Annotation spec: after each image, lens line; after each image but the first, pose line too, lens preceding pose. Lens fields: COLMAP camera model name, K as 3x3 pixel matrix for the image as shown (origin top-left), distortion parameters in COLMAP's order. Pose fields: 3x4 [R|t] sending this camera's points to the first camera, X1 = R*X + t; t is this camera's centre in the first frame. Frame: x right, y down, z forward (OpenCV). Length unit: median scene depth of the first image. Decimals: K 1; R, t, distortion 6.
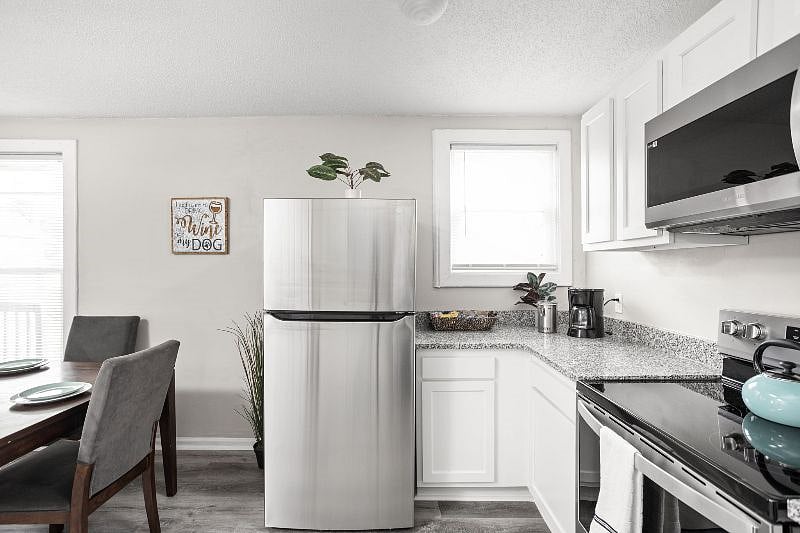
lens RADIAL K [[373.0, 0, 402.4], [0, 373.0, 263.1], [0, 0, 1]] dist [0.002342, 0.000218]
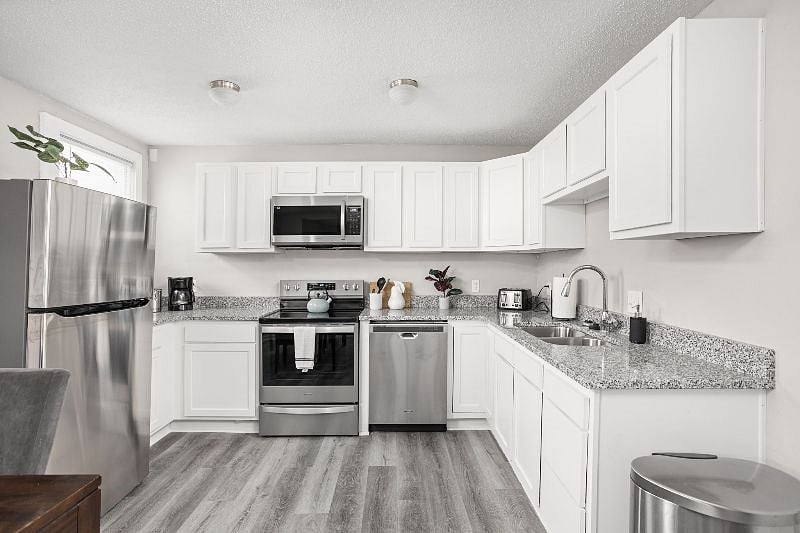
lens RADIAL K [[407.0, 0, 401.4], [0, 407.0, 262.4], [0, 0, 1]] dist [-0.039683, 0.015281]
pose [[0.014530, 0.009046, 0.999854, -1.242384], [-0.010980, 0.999900, -0.008887, 0.016352], [-0.999834, -0.010849, 0.014628, 0.135220]]
